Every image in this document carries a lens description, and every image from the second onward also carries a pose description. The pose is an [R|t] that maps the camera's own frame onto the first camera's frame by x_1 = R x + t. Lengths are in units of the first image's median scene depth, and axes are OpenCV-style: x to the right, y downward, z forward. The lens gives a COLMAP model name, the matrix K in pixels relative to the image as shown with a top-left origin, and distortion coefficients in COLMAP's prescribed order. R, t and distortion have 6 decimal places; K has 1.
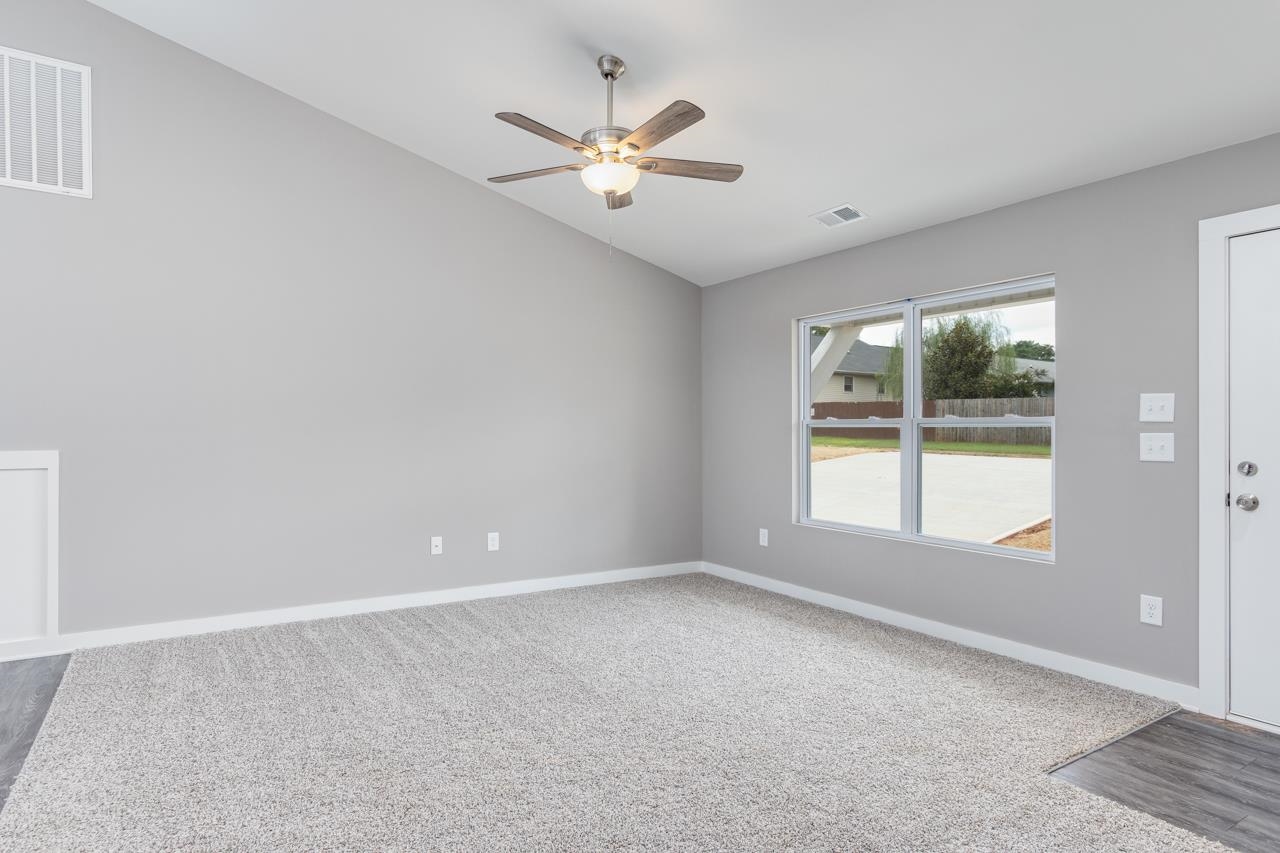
lens RADIAL K [[700.4, 0, 625.2], [0, 700.4, 426.5], [0, 0, 1]] dist [0.003420, 0.000059]
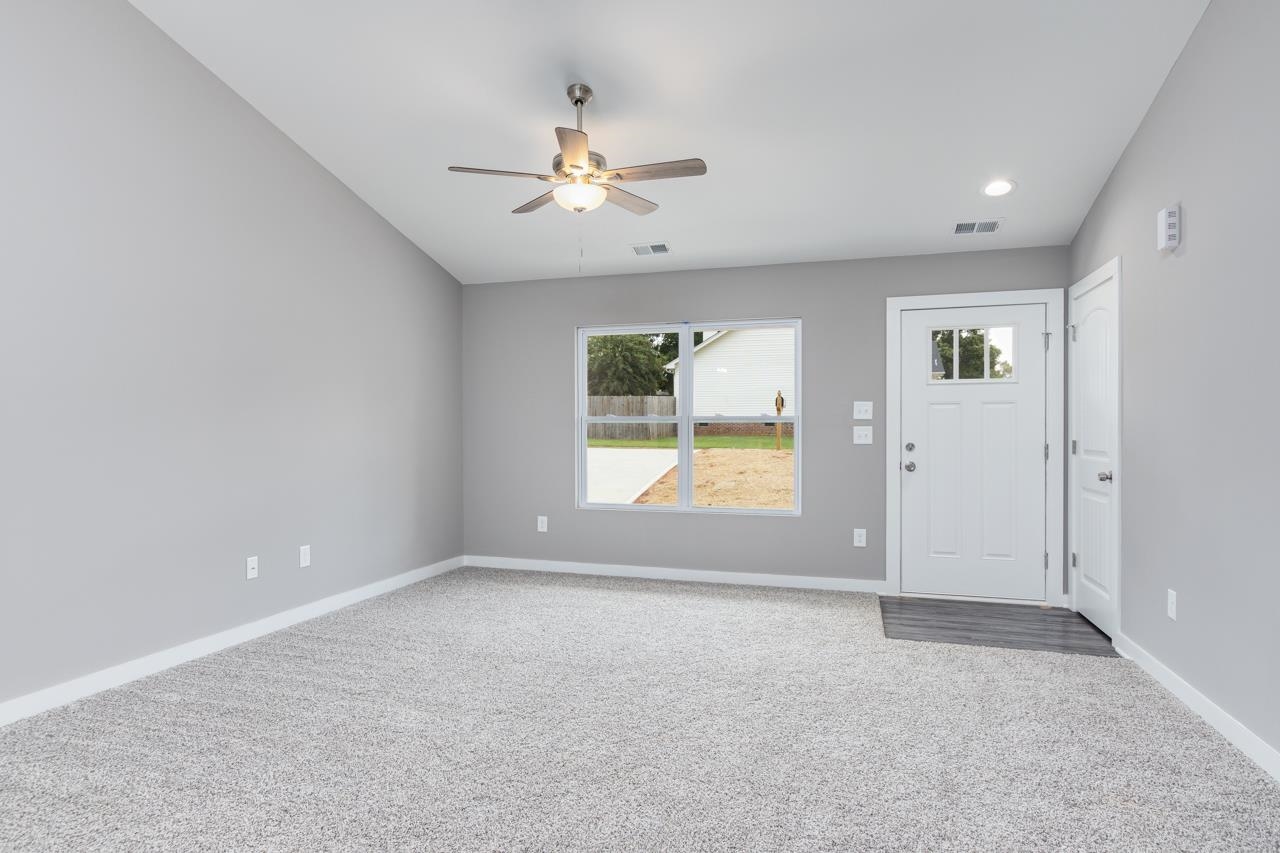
lens RADIAL K [[722.5, 0, 628.9], [0, 722.5, 422.8], [0, 0, 1]] dist [0.002773, -0.000373]
pose [[0.763060, -0.002631, 0.646322, -0.693807], [0.000881, 0.999995, 0.003030, -0.004290], [-0.646327, -0.001743, 0.763059, 0.089932]]
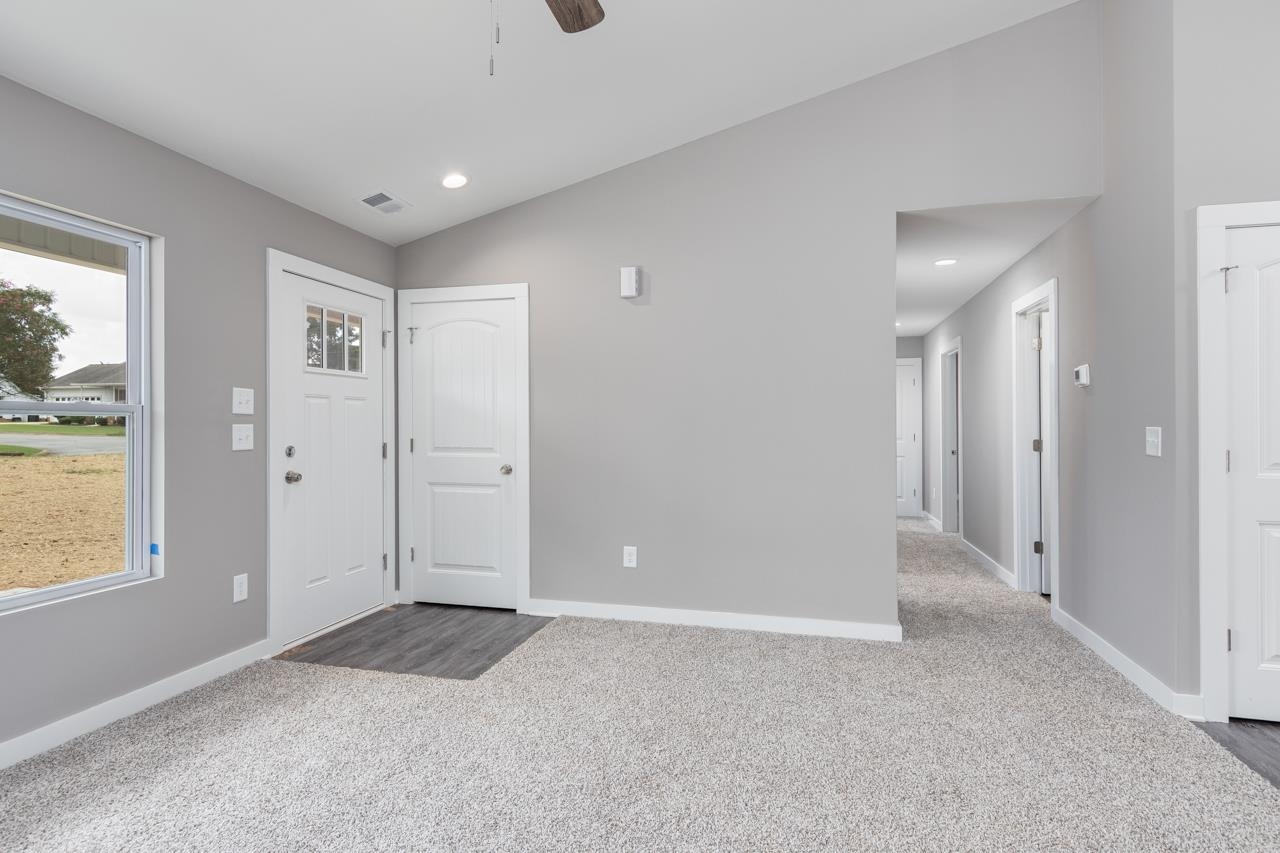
lens RADIAL K [[667.1, 0, 636.6], [0, 667.1, 420.6], [0, 0, 1]] dist [0.001901, 0.000381]
pose [[-0.676474, -0.002459, 0.736463, -0.413070], [-0.014098, 0.999854, -0.009611, 0.004588], [-0.736332, -0.016884, -0.676410, 1.226635]]
